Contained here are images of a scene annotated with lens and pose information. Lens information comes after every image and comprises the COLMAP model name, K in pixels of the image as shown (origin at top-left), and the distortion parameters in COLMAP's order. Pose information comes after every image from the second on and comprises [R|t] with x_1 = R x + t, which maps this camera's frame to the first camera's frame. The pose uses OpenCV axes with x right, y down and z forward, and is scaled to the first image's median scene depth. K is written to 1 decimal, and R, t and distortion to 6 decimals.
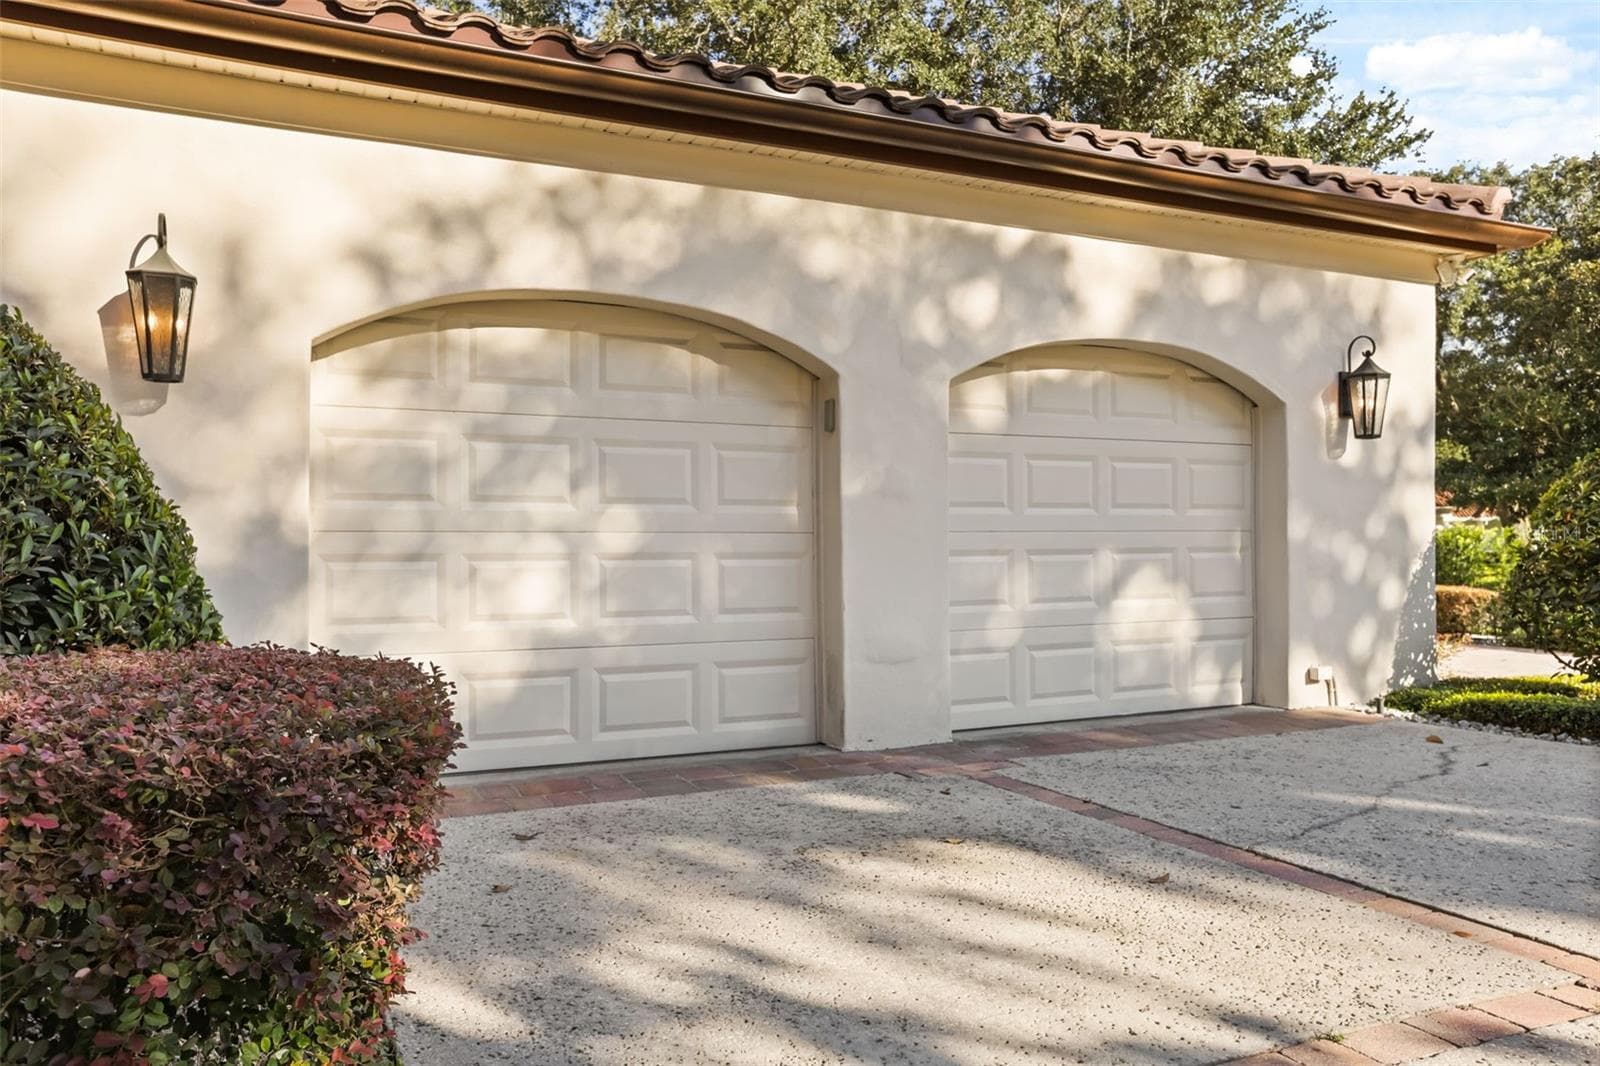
lens RADIAL K [[1299.0, 0, 759.7], [0, 1299.0, 522.7], [0, 0, 1]] dist [-0.010864, 0.070621]
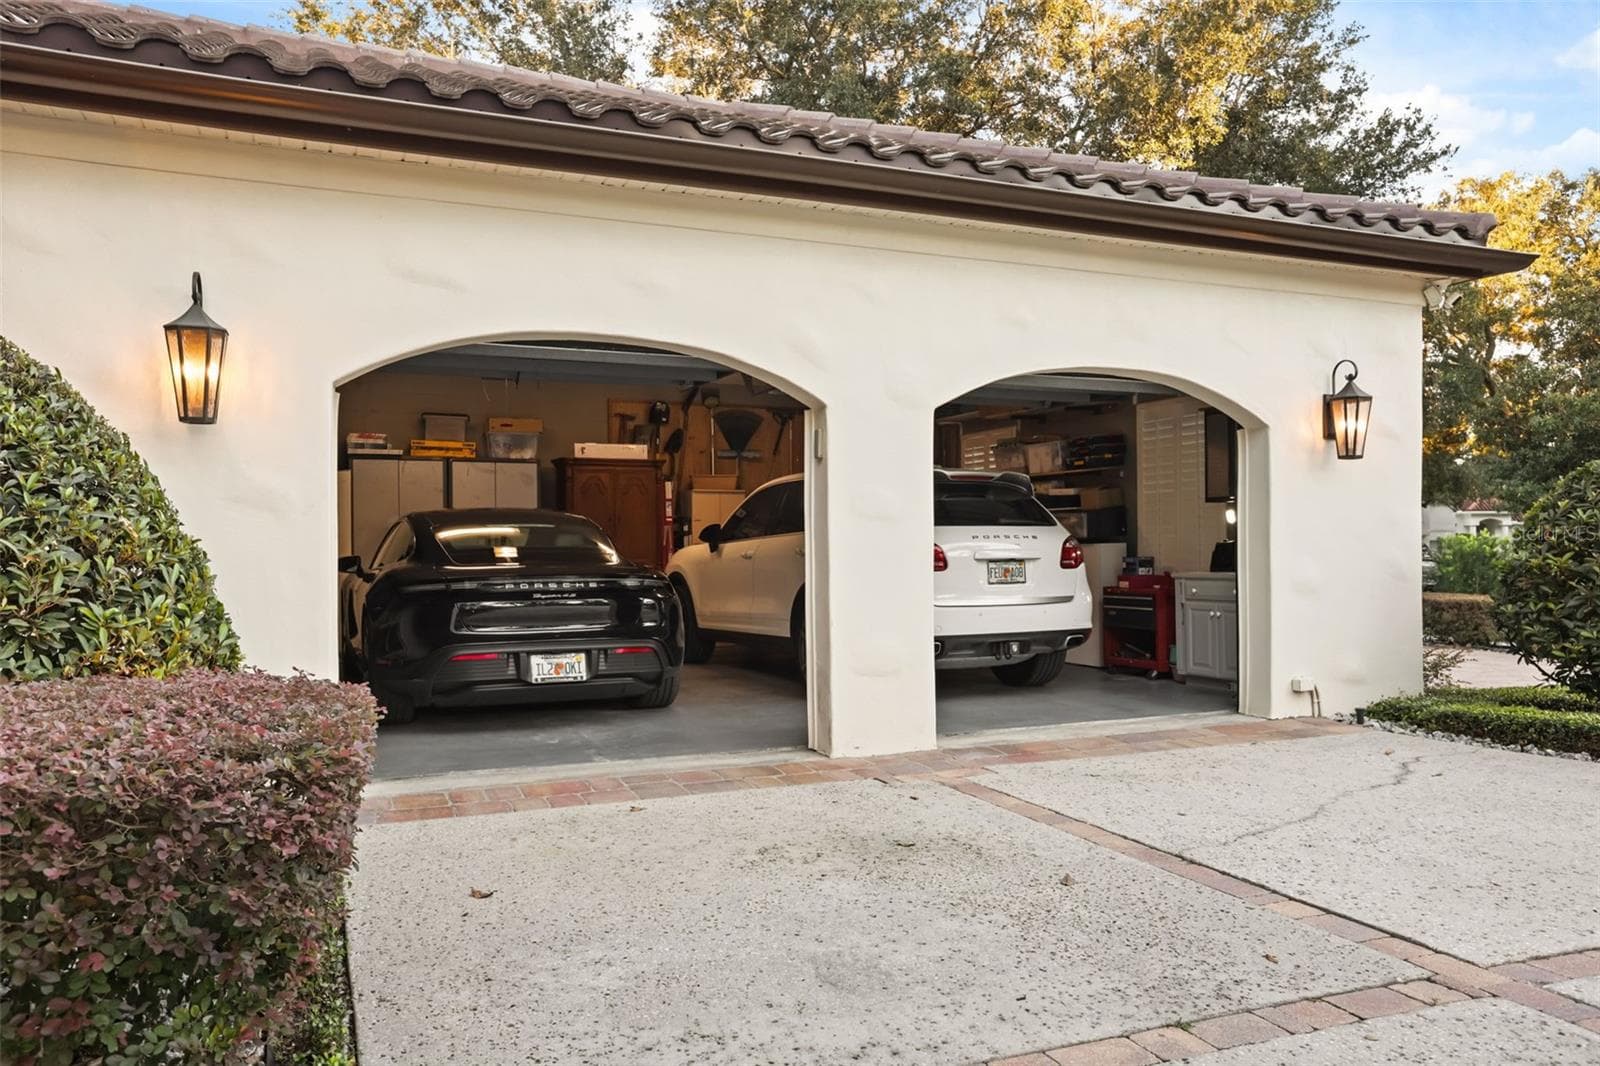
lens RADIAL K [[1299.0, 0, 794.5], [0, 1299.0, 525.3], [0, 0, 1]] dist [-0.010864, 0.070621]
pose [[0.998477, -0.002169, -0.055133, 0.115365], [0.002551, 0.999973, 0.006856, -0.028324], [0.055117, -0.006986, 0.998455, -0.086193]]
